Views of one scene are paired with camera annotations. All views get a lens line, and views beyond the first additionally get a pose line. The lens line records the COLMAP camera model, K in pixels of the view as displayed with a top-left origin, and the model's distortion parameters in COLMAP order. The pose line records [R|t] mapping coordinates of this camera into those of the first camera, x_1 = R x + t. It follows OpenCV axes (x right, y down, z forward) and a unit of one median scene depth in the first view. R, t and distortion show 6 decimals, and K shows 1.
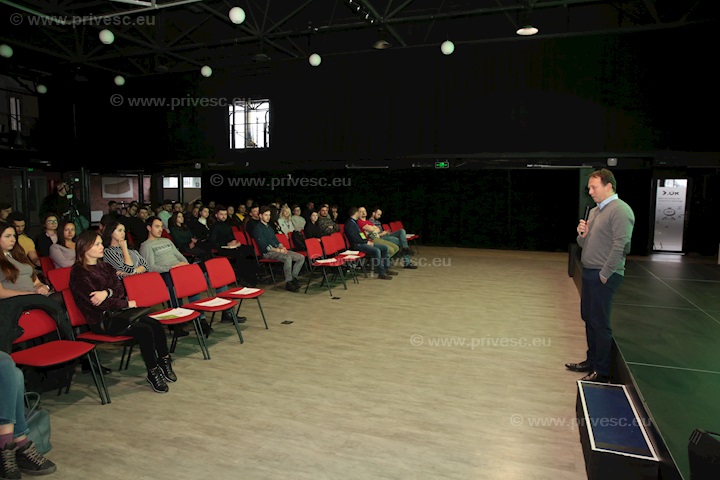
lens RADIAL K [[492.1, 0, 361.3], [0, 492.1, 238.9], [0, 0, 1]] dist [-0.054740, 0.003870]
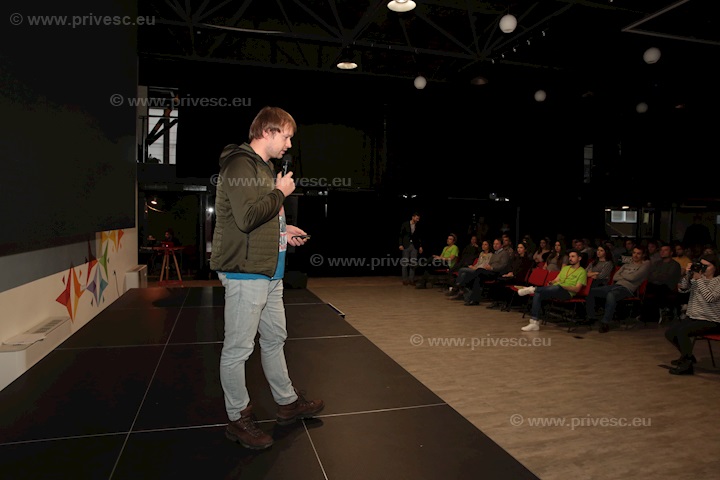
lens RADIAL K [[492.1, 0, 362.5], [0, 492.1, 240.9], [0, 0, 1]] dist [-0.054740, 0.003870]
pose [[-0.801329, 0.006587, -0.598188, 1.161179], [-0.080239, 0.989720, 0.118386, -0.194327], [0.592818, 0.142864, -0.792563, 1.877221]]
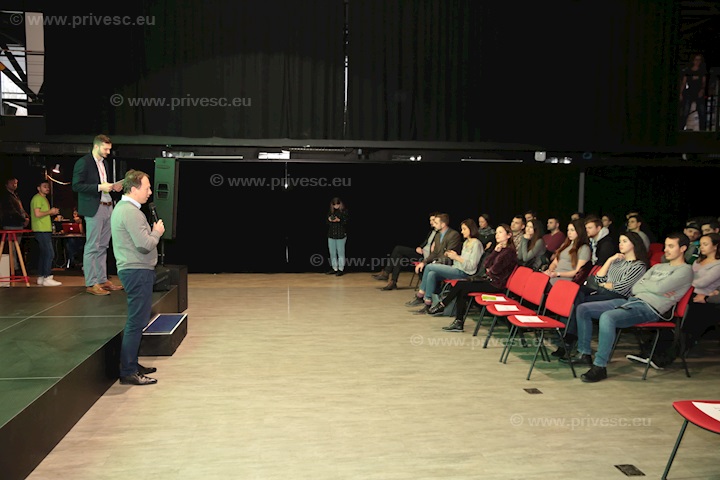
lens RADIAL K [[627.2, 0, 360.4], [0, 627.2, 241.7], [0, 0, 1]] dist [-0.002239, 0.019541]
pose [[-0.893311, 0.015119, -0.449184, 0.529057], [-0.061621, 0.985876, 0.155731, -0.182791], [0.445194, 0.166796, -0.879762, 1.904483]]
